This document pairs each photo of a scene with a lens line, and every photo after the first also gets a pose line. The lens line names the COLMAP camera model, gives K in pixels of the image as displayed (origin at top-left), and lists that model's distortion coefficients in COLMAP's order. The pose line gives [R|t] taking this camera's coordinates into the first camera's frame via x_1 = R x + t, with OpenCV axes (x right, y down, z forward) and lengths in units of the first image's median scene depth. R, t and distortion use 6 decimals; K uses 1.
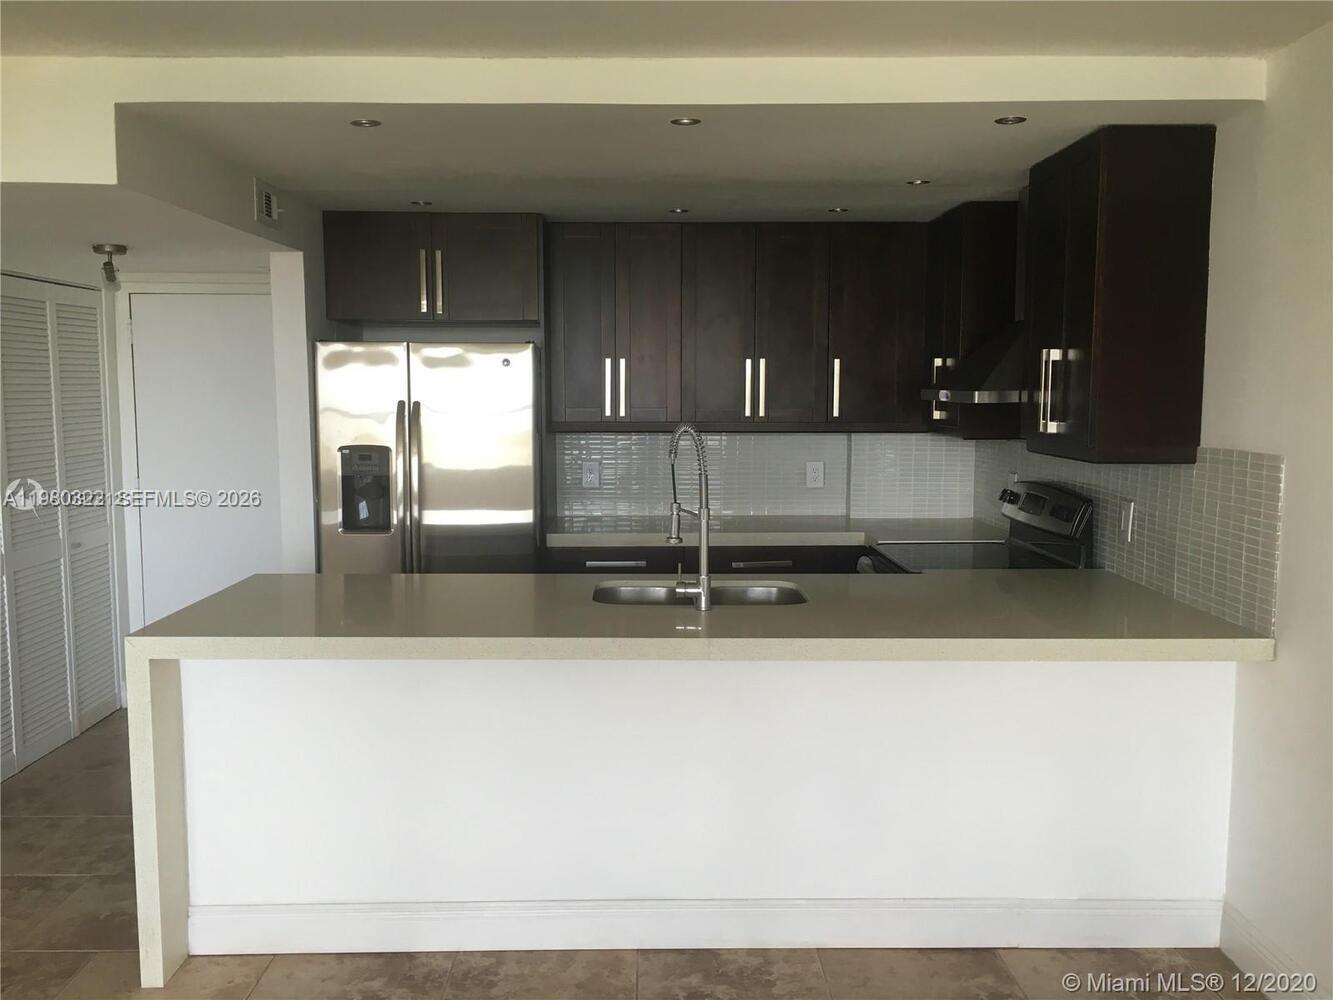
lens RADIAL K [[1124.1, 0, 658.6], [0, 1124.1, 495.7], [0, 0, 1]] dist [0.079106, -0.113262]
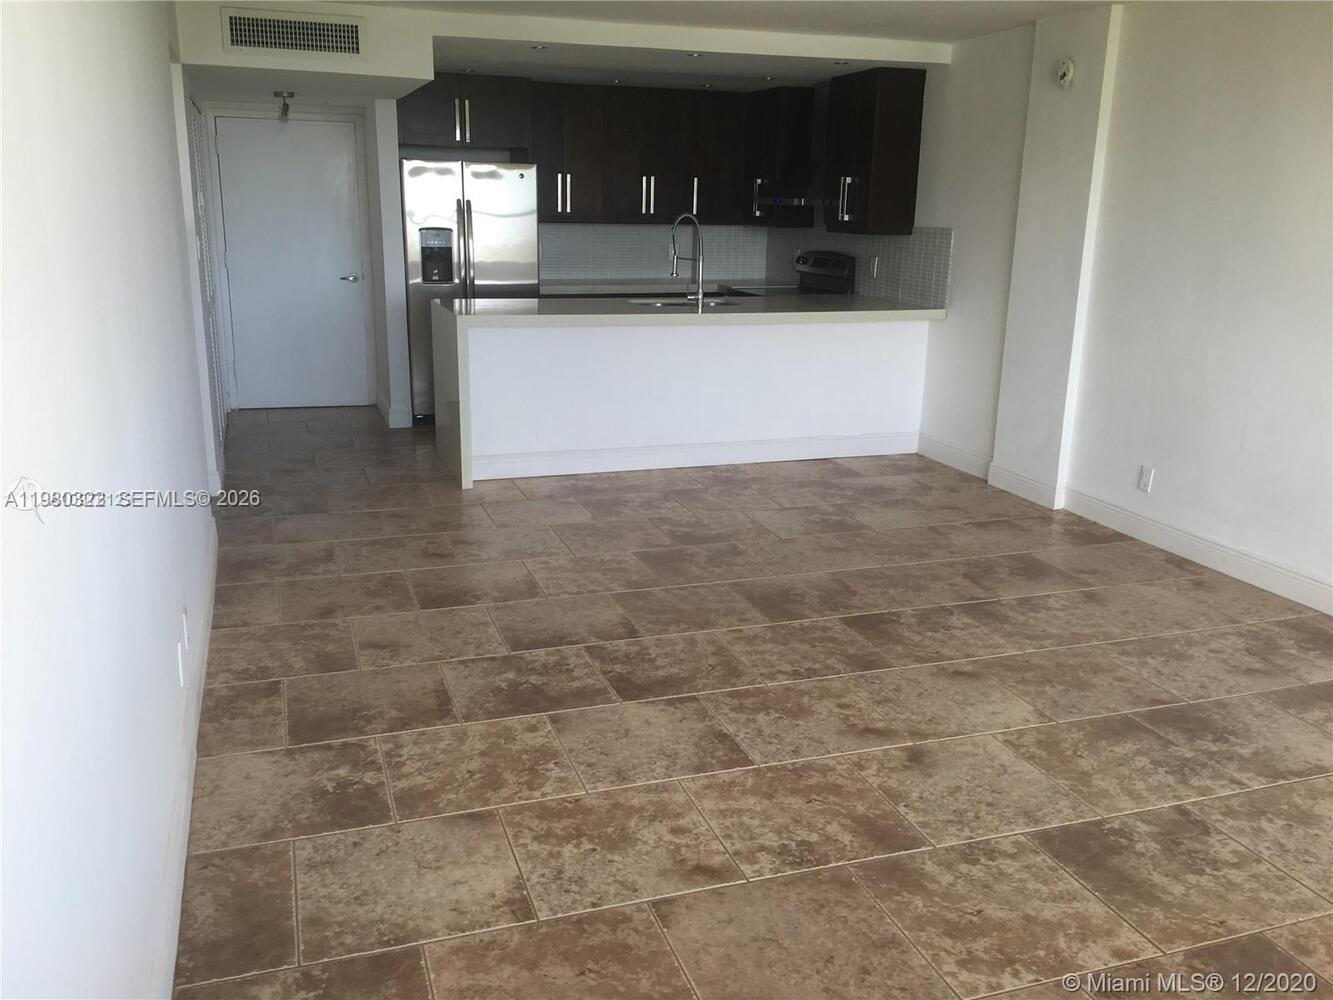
lens RADIAL K [[1124.1, 0, 658.6], [0, 1124.1, 495.7], [0, 0, 1]] dist [0.079106, -0.113262]
pose [[0.949493, -0.064650, 0.307057, -0.479999], [0.013809, 0.986207, 0.164942, 0.070678], [-0.313485, -0.152371, 0.937289, -0.664485]]
